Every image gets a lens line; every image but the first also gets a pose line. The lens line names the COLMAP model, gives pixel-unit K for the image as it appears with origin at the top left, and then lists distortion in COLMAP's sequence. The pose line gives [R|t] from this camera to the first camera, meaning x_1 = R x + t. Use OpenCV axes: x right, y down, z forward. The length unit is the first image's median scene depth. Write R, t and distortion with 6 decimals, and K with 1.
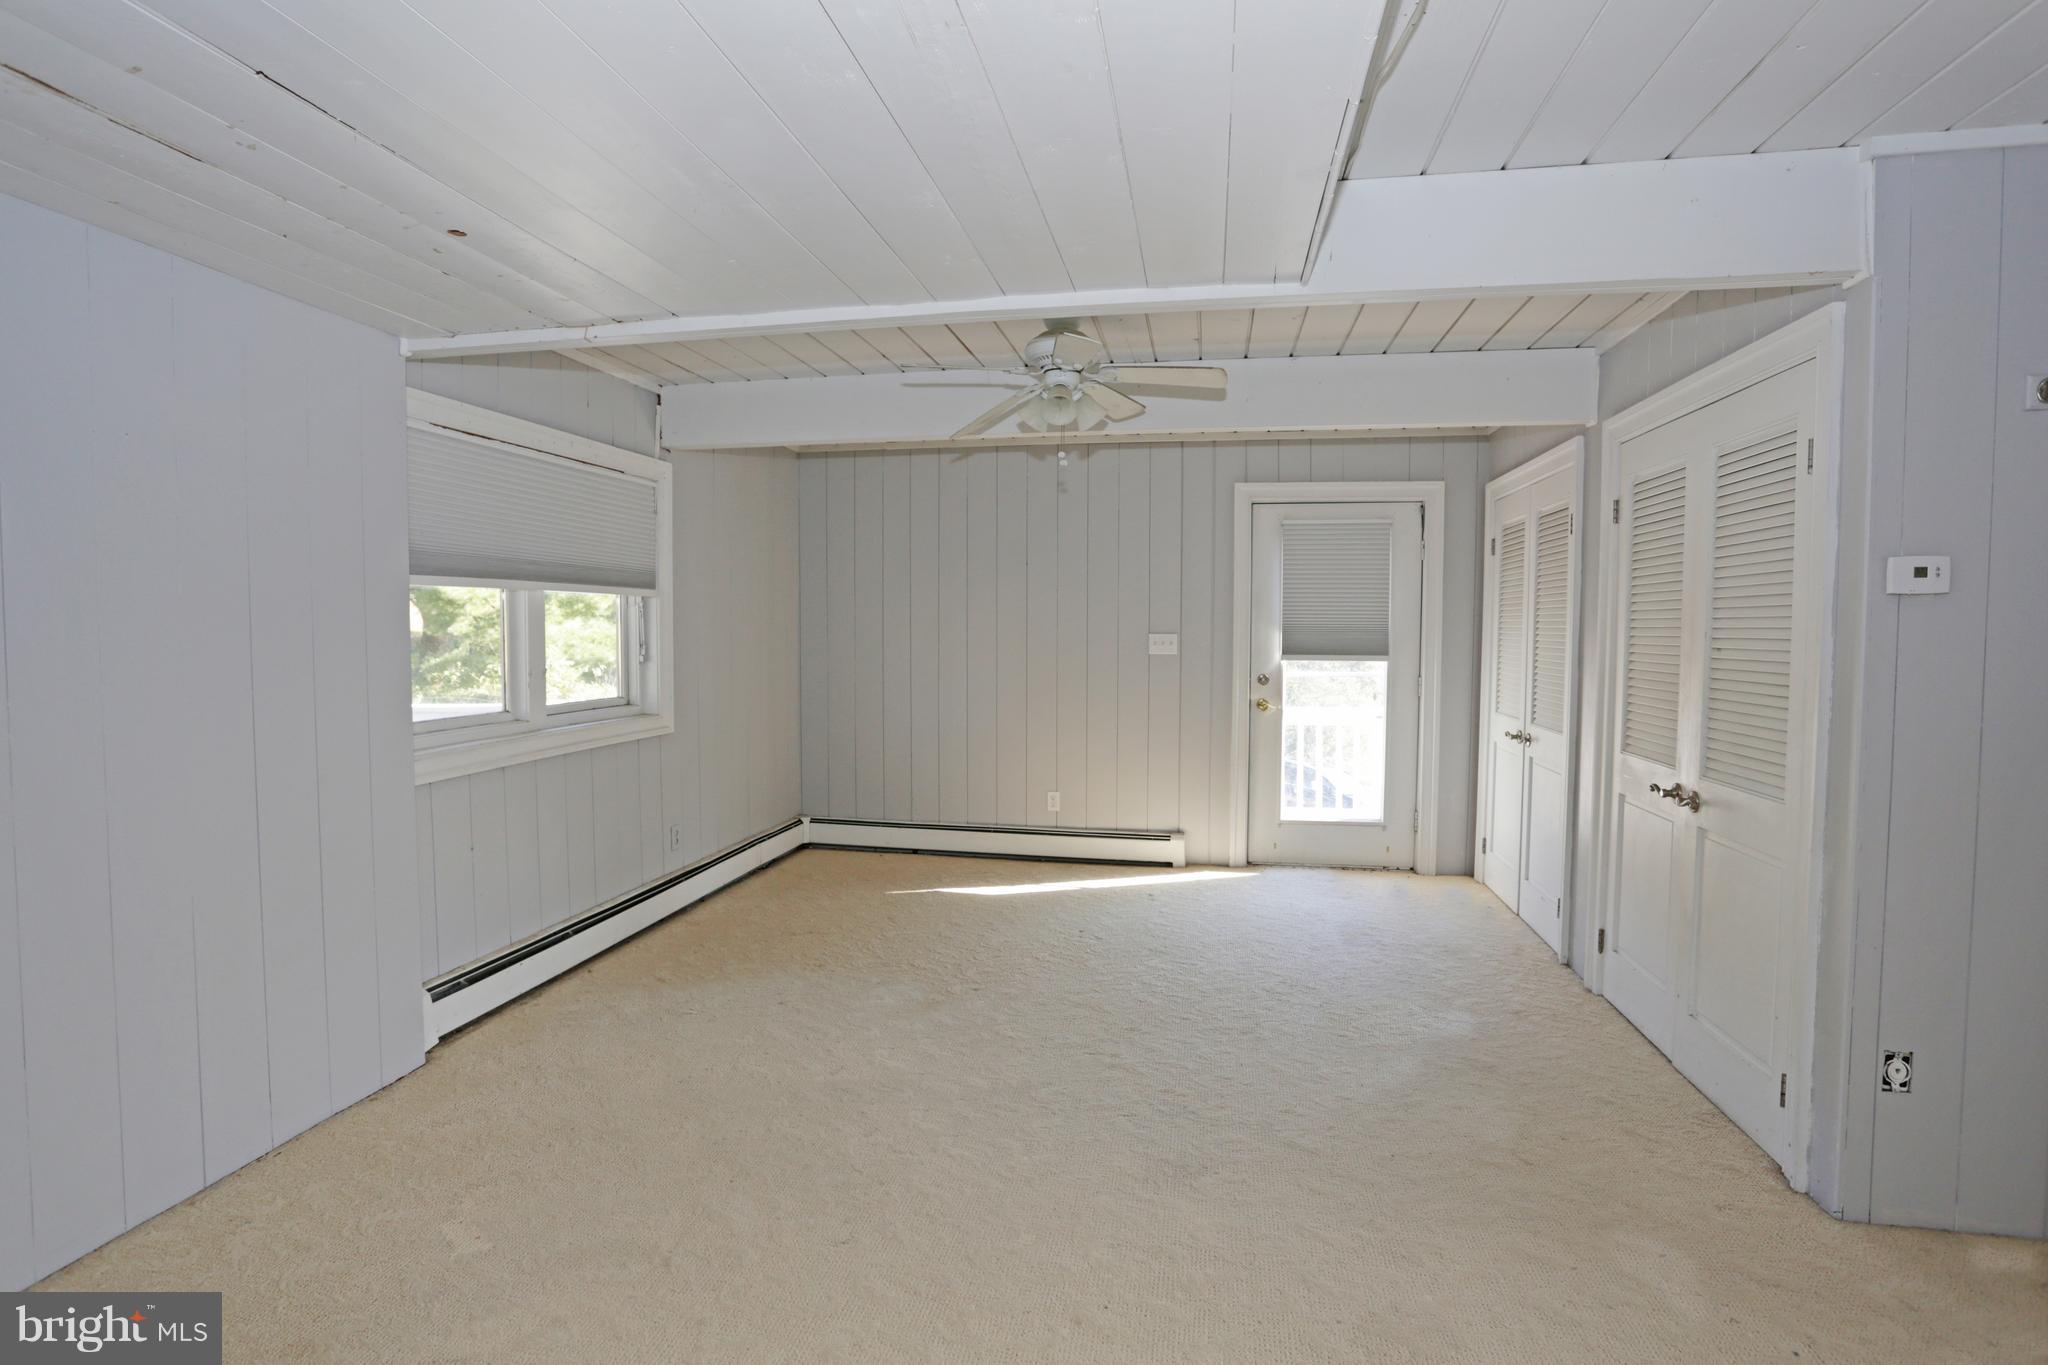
lens RADIAL K [[1004.6, 0, 1019.6], [0, 1004.6, 676.1], [0, 0, 1]] dist [-0.079331, 0.038661]
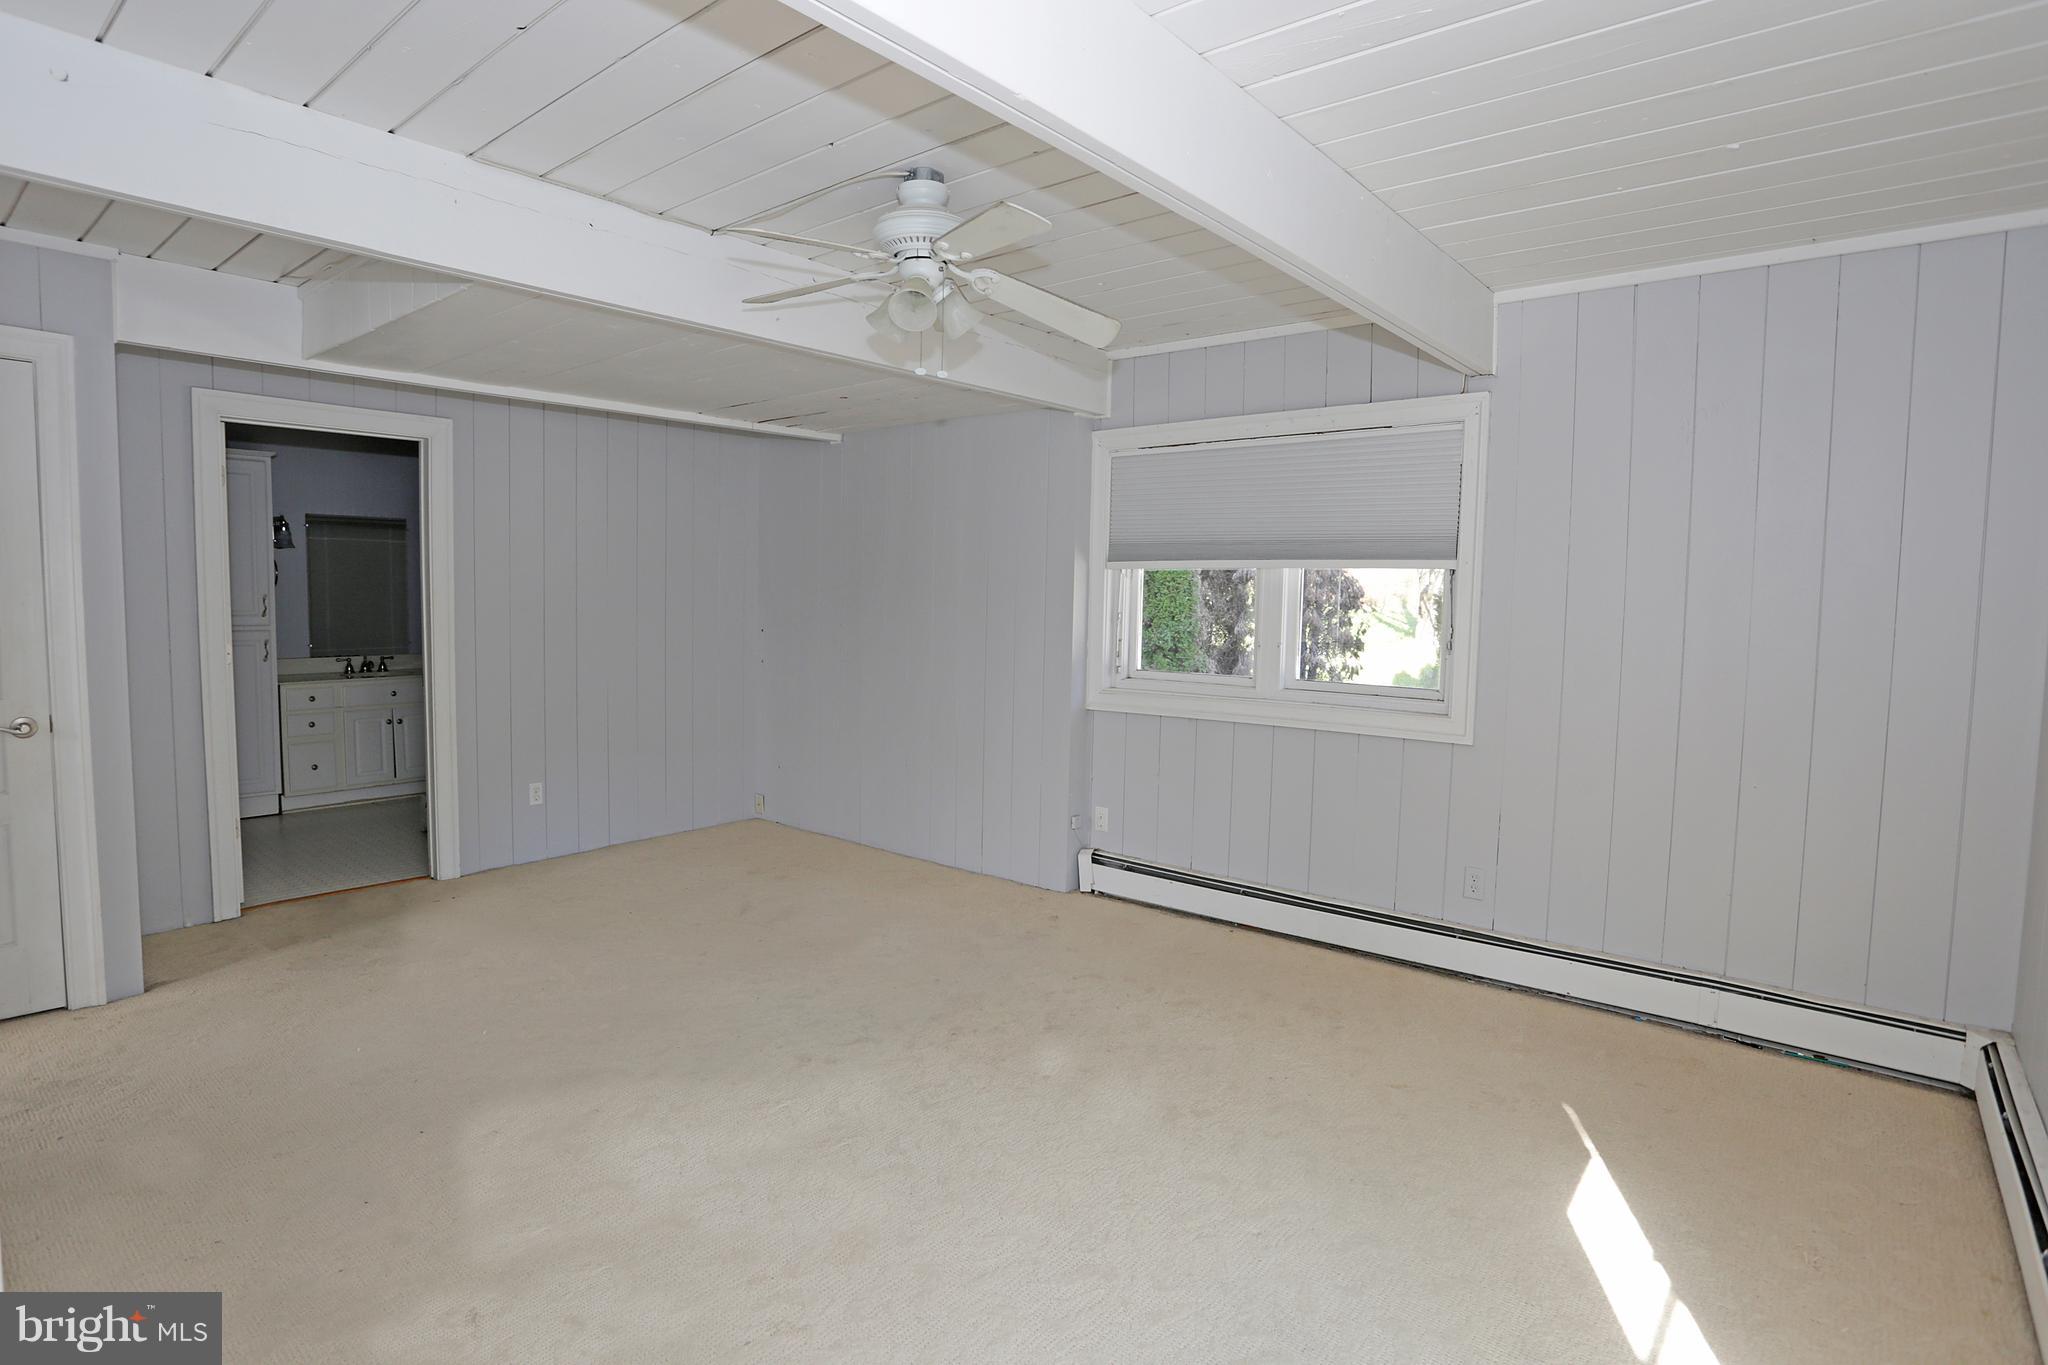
lens RADIAL K [[1004.6, 0, 1019.6], [0, 1004.6, 676.1], [0, 0, 1]] dist [-0.079331, 0.038661]
pose [[-0.477139, 0.046542, -0.877595, 0.563326], [-0.066085, 0.993869, 0.088638, -0.045958], [0.876340, 0.100289, -0.471138, 1.227704]]
